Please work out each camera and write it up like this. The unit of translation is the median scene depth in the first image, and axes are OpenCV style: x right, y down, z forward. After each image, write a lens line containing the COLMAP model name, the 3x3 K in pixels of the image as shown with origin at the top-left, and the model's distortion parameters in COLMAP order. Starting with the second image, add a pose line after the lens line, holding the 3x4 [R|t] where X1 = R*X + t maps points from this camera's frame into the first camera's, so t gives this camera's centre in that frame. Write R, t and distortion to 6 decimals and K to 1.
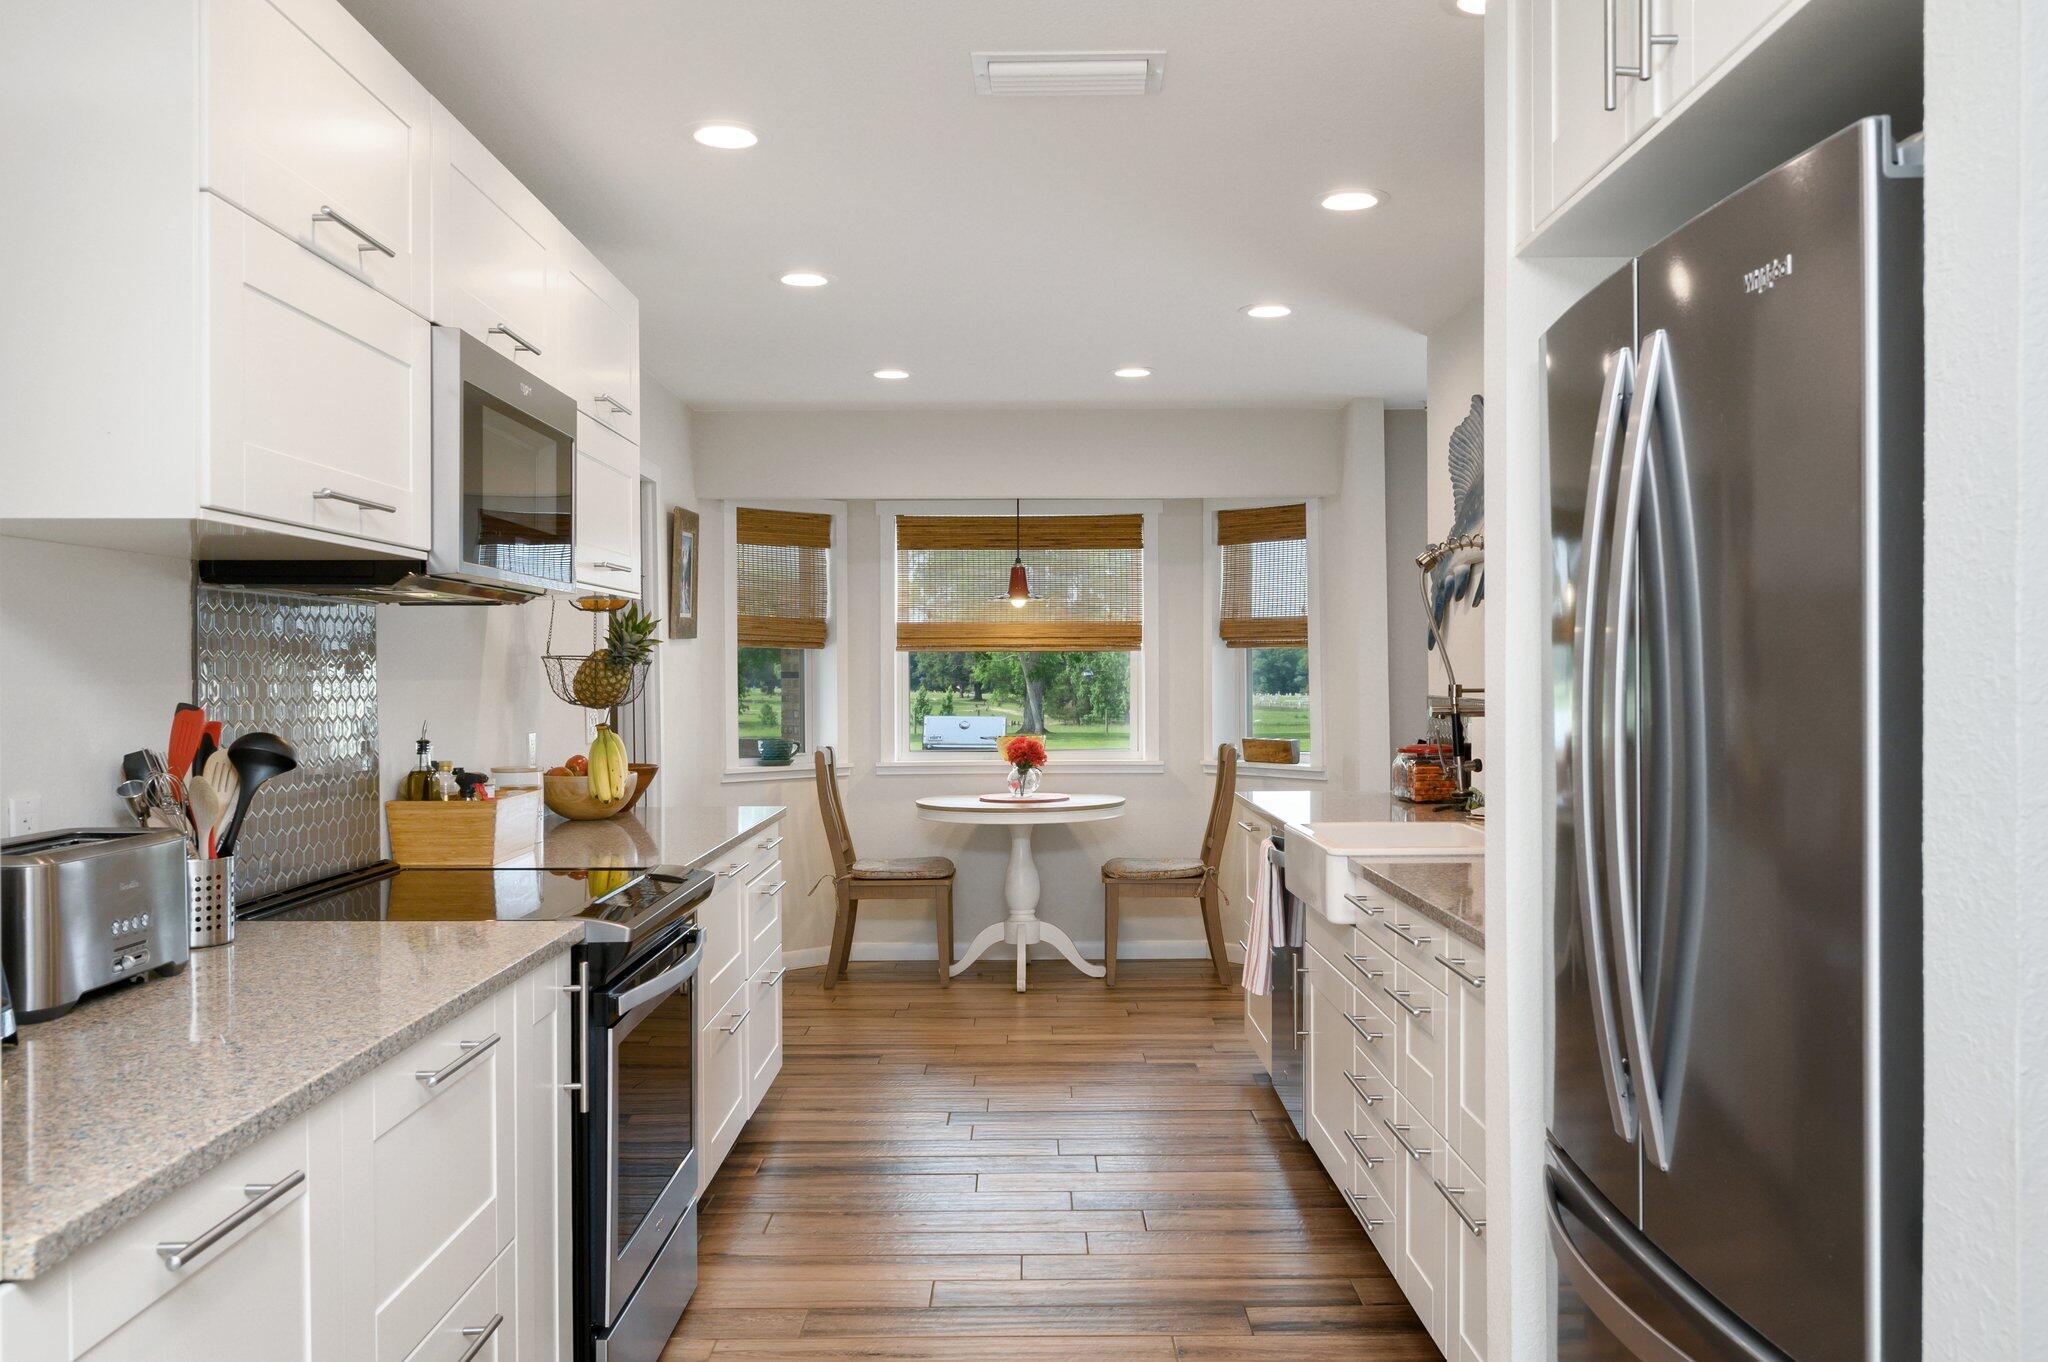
lens RADIAL K [[1649.1, 0, 1025.1], [0, 1649.1, 681.0], [0, 0, 1]] dist [0.000003, 0.000000]
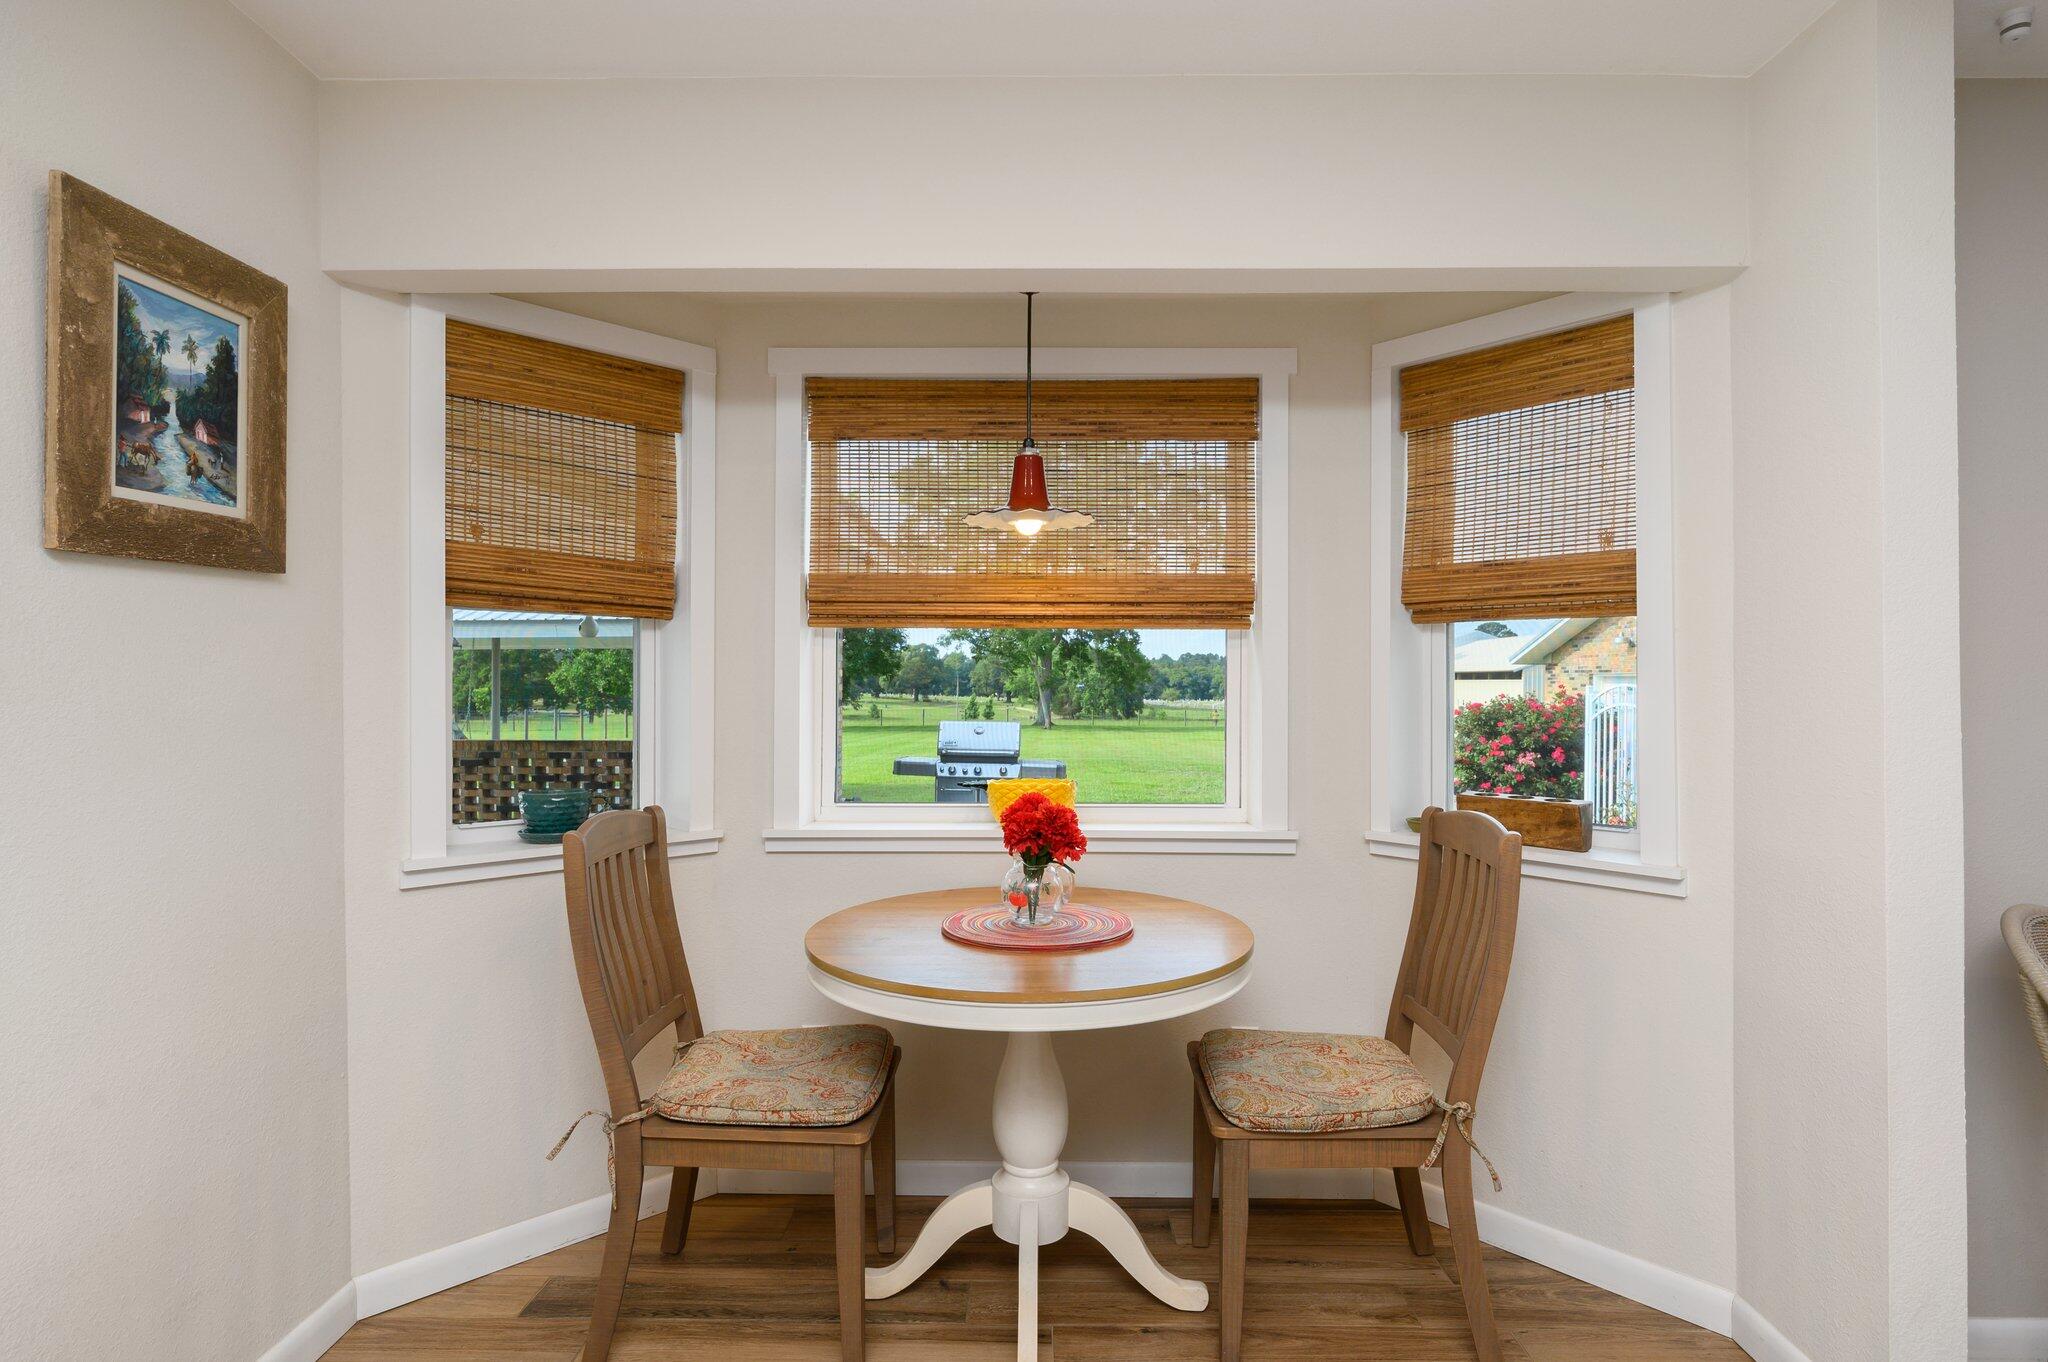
lens RADIAL K [[1076.7, 0, 1023.4], [0, 1076.7, 681.7], [0, 0, 1]] dist [-0.006528, 0.000668]
pose [[0.999877, 0.007110, -0.014007, -0.000544], [-0.007221, 0.999943, -0.007916, 0.003266], [0.013950, 0.008016, 0.999871, 0.649984]]
